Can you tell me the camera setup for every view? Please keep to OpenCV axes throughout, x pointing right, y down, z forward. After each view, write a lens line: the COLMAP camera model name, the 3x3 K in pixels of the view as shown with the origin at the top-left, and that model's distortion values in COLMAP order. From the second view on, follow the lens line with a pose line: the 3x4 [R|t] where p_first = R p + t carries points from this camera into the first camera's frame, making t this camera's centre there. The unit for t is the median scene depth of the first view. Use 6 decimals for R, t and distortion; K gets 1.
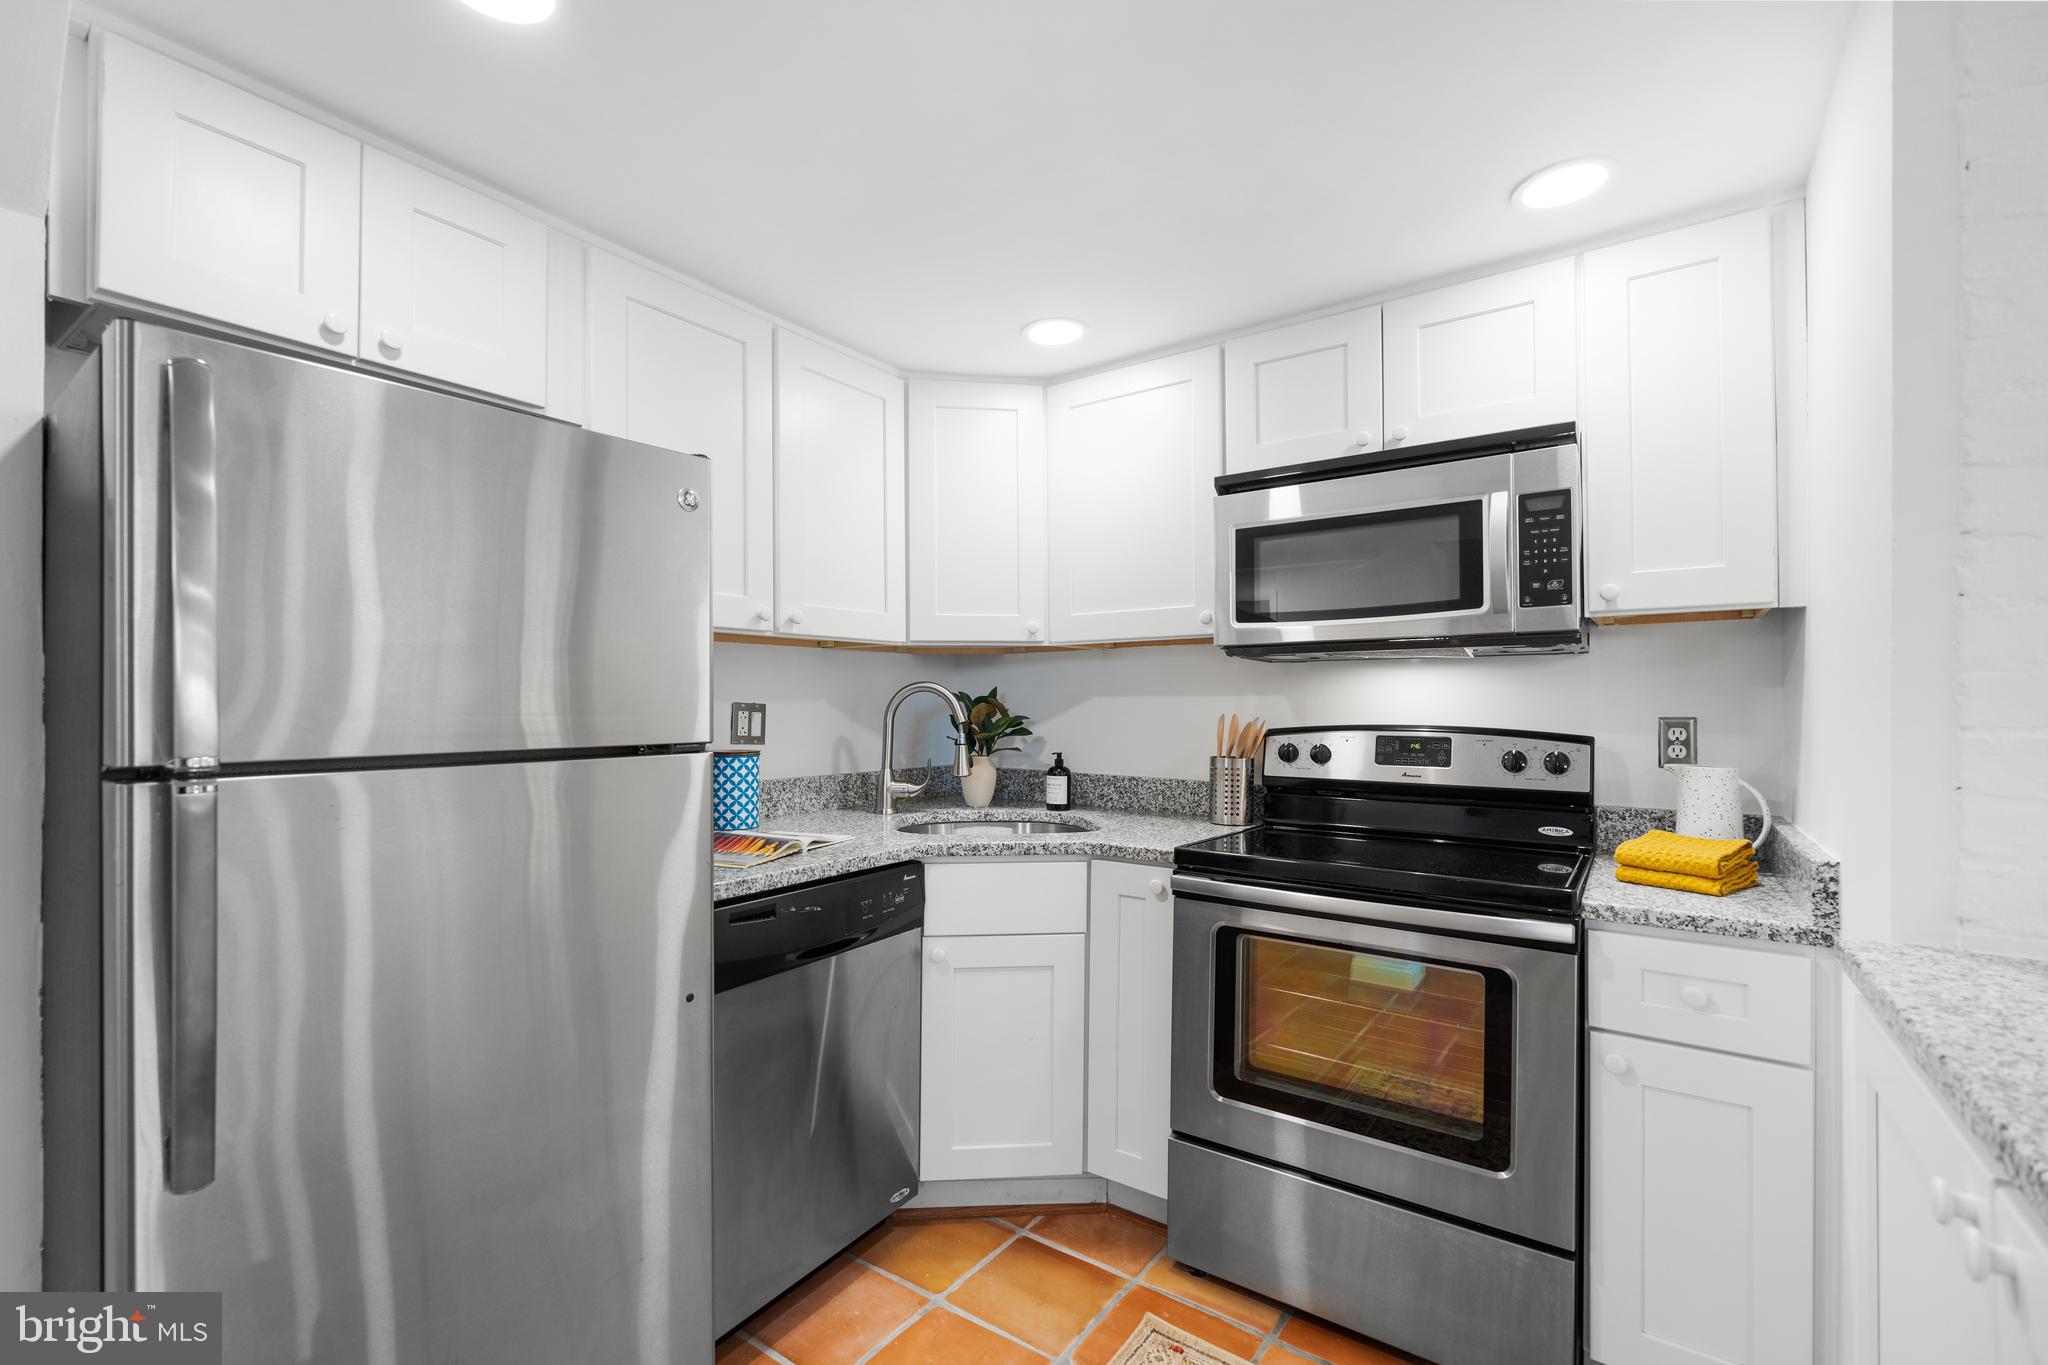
lens RADIAL K [[902.9, 0, 1031.3], [0, 902.9, 700.1], [0, 0, 1]] dist [-0.002142, -0.000025]
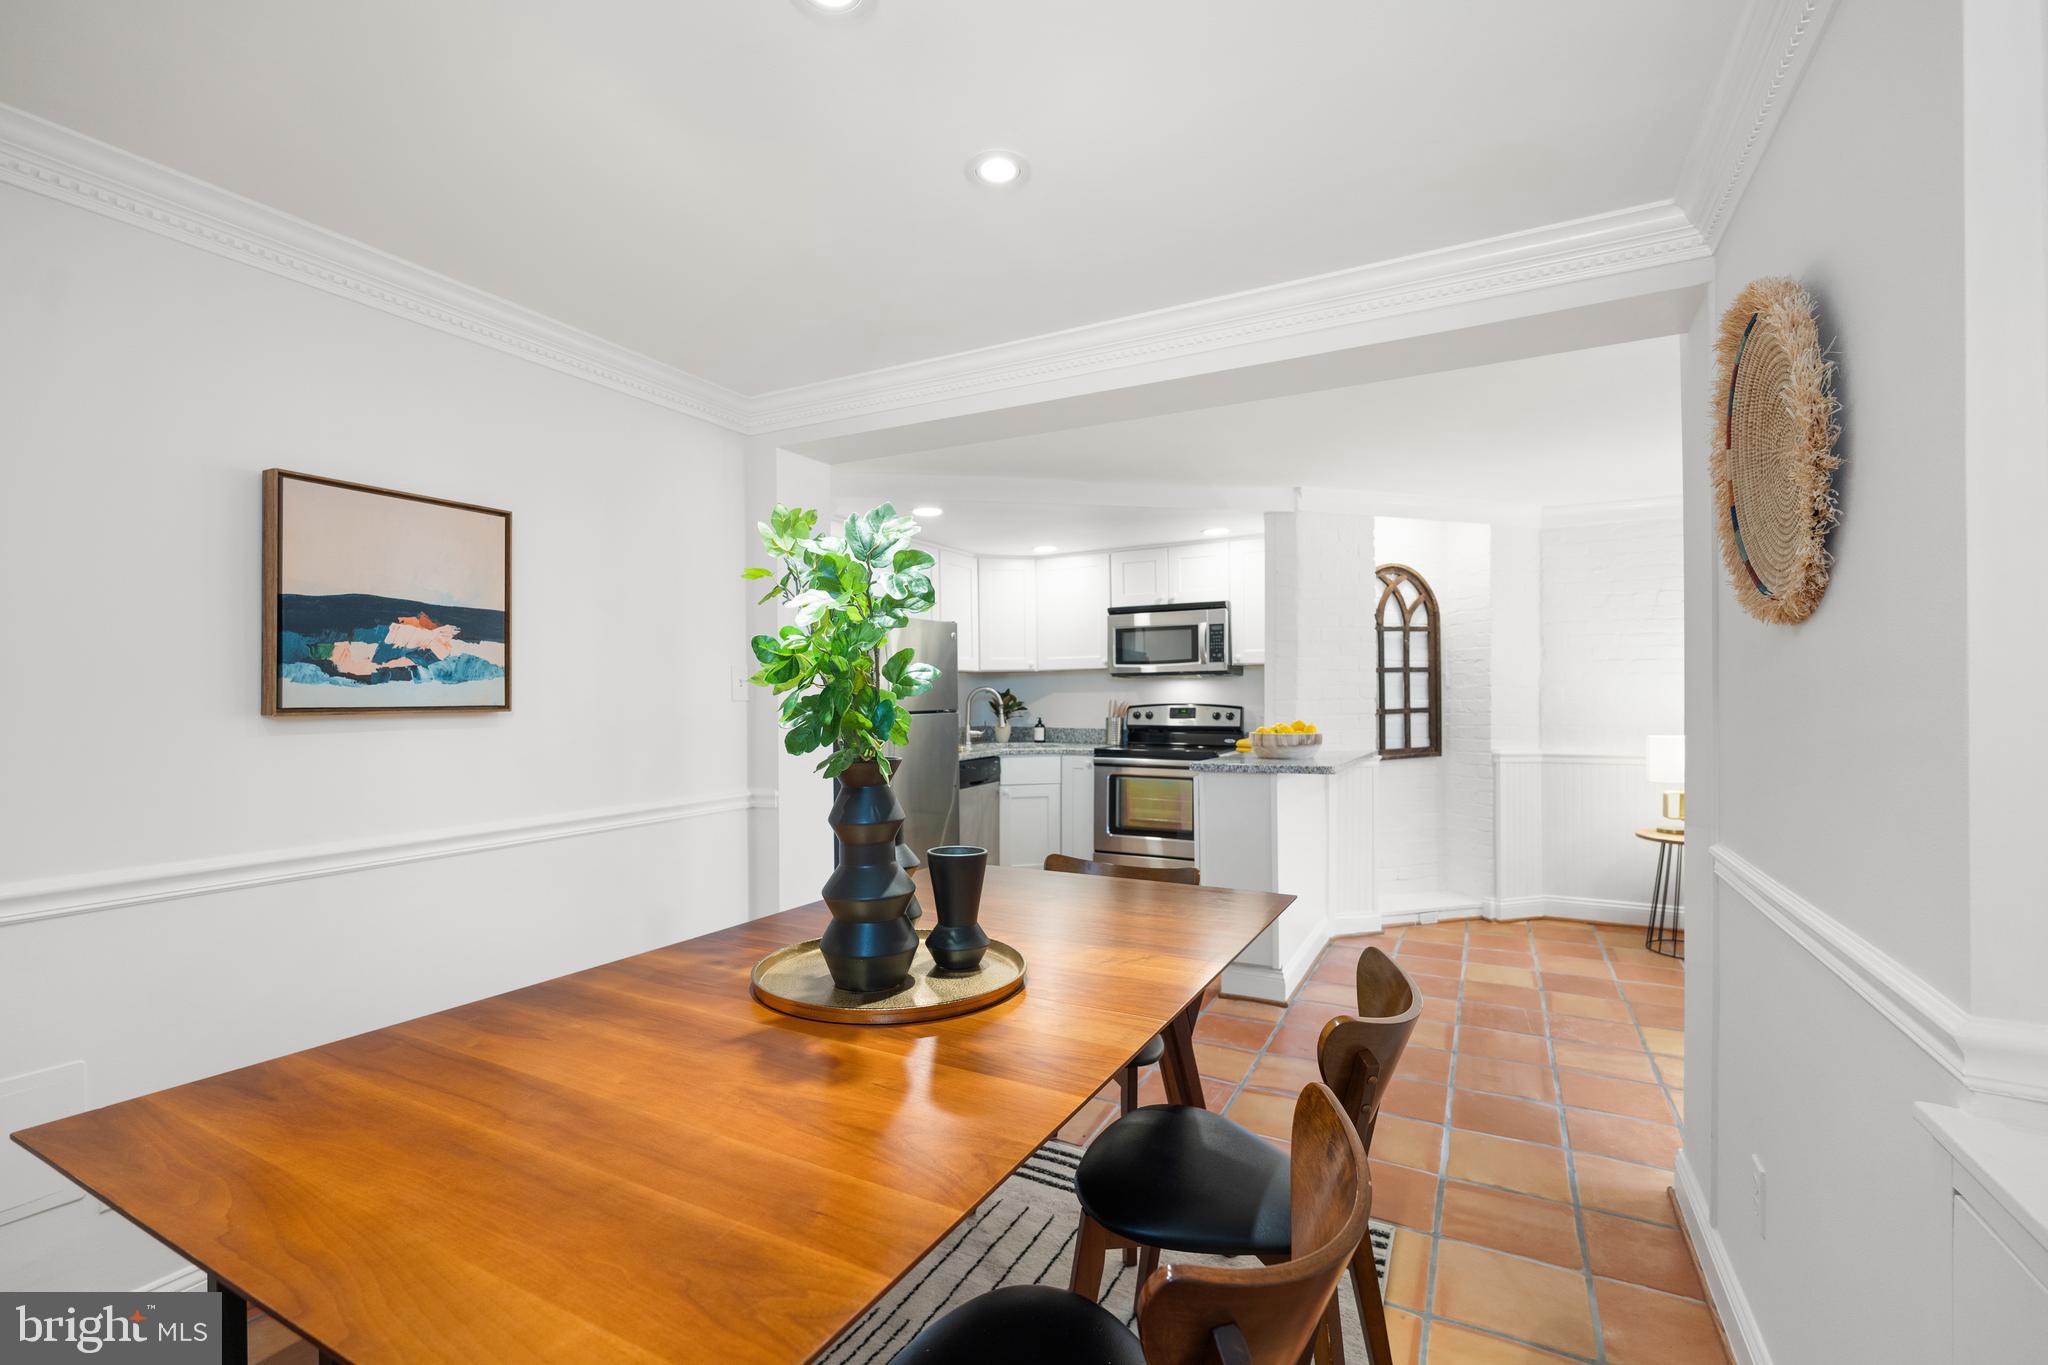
lens RADIAL K [[902.9, 0, 1026.8], [0, 902.9, 689.7], [0, 0, 1]] dist [-0.002142, -0.000025]
pose [[0.992751, -0.006669, 0.120003, -0.345027], [0.007232, 0.999965, -0.004252, -0.003473], [-0.119970, 0.005089, 0.992764, -1.571112]]
